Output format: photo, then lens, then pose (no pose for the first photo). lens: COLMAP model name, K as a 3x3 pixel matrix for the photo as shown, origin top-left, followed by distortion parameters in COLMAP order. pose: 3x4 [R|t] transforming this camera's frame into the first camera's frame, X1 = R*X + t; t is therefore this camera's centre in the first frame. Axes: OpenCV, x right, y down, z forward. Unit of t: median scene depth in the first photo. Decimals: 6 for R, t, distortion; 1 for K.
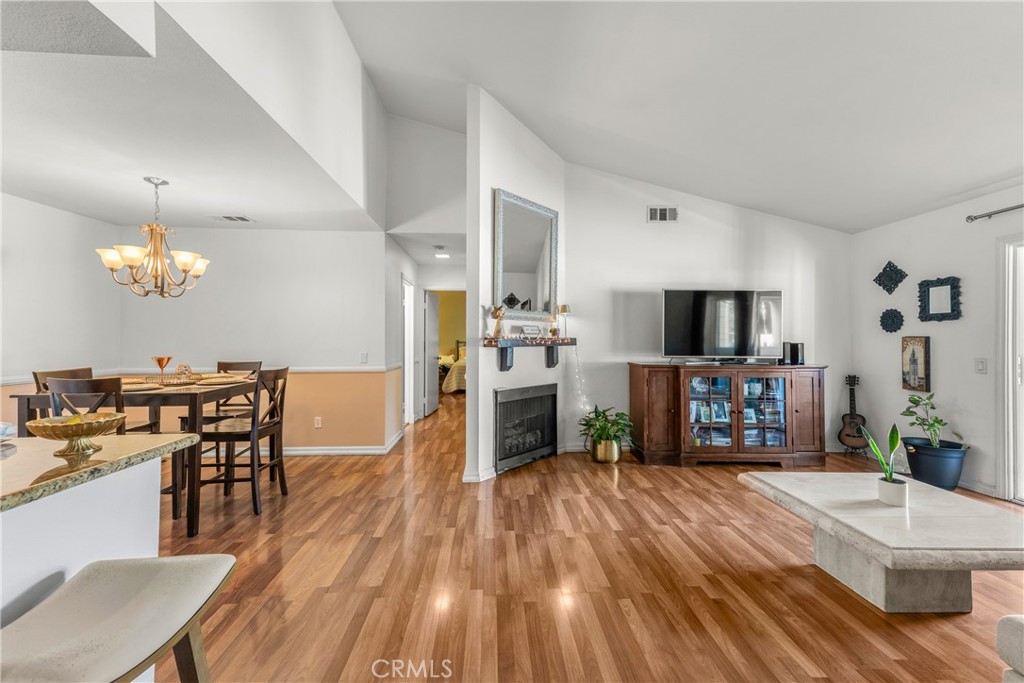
lens RADIAL K [[444.3, 0, 475.5], [0, 444.3, 337.4], [0, 0, 1]] dist [0.023752, -0.000253]
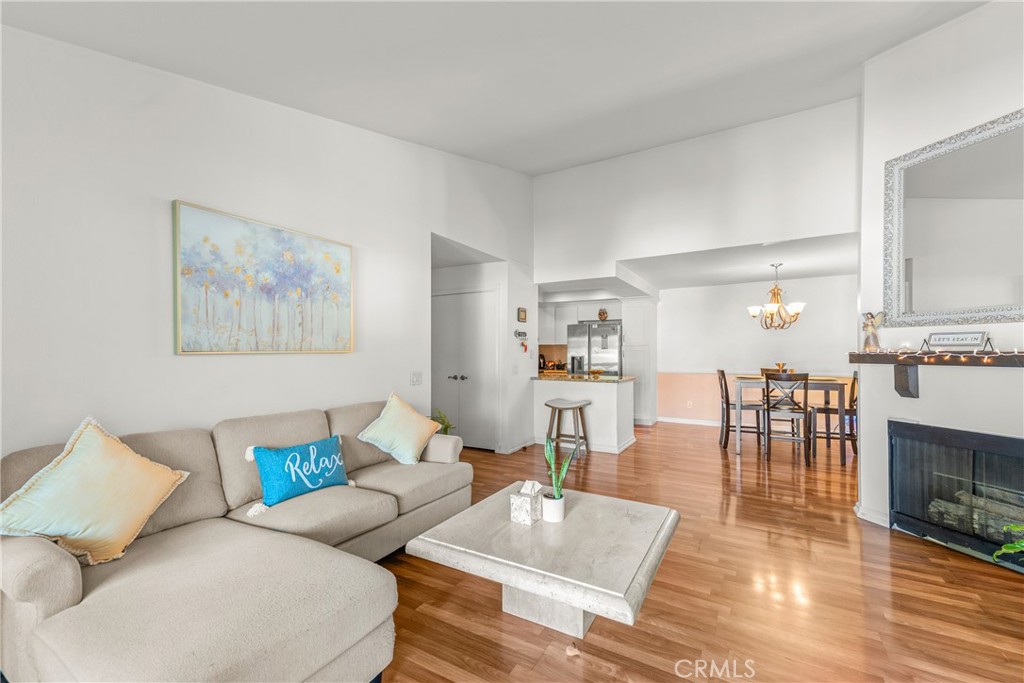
lens RADIAL K [[405.2, 0, 521.7], [0, 405.2, 355.5], [0, 0, 1]] dist [0.025703, -0.000033]
pose [[-0.506261, 0.002223, -0.862377, 0.950138], [0.000007, 0.999997, 0.002573, 0.004730], [0.862380, 0.001296, -0.506260, 0.765584]]
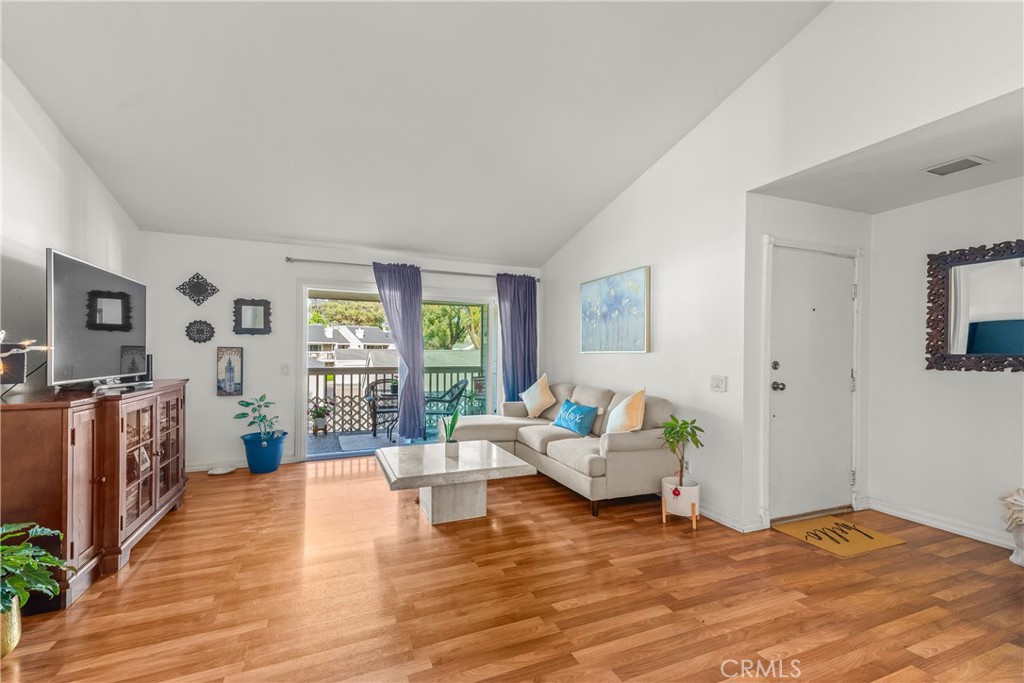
lens RADIAL K [[405.2, 0, 521.7], [0, 405.2, 355.5], [0, 0, 1]] dist [0.025703, -0.000033]
pose [[-0.425721, -0.012649, 0.904766, -0.244770], [-0.009269, 0.999911, 0.009617, 0.001934], [-0.904807, -0.004292, -0.425800, 0.760740]]
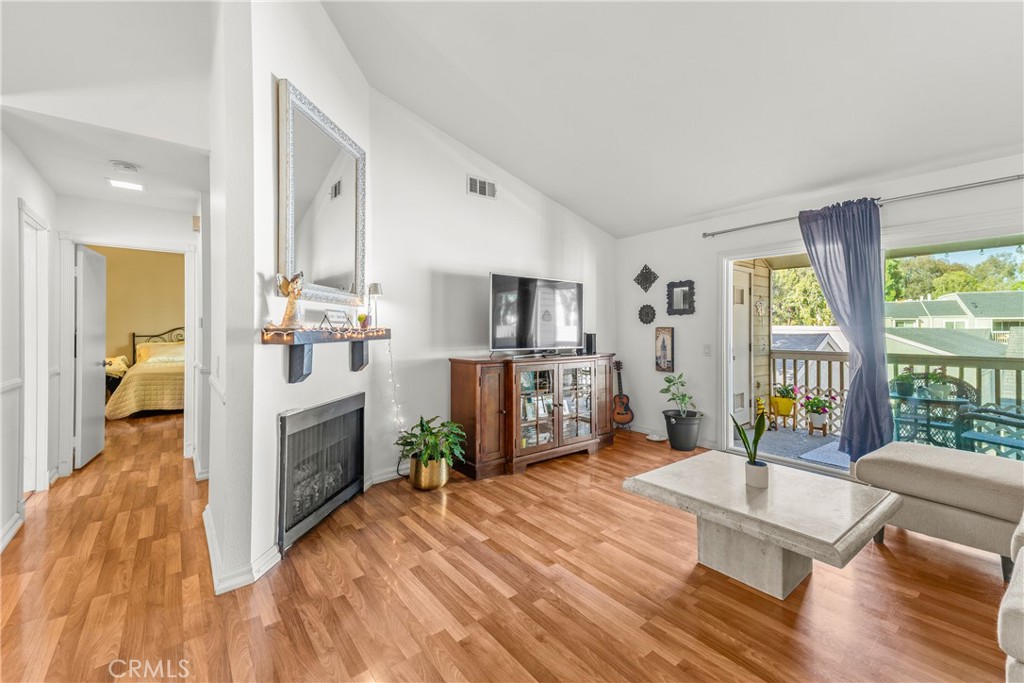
lens RADIAL K [[452.0, 0, 533.5], [0, 452.0, 329.2], [0, 0, 1]] dist [0.035605, -0.000161]
pose [[0.761569, -0.001142, 0.648083, -0.091435], [0.000117, 0.999999, 0.001626, 0.000709], [-0.648084, -0.001162, 0.761568, 0.289995]]
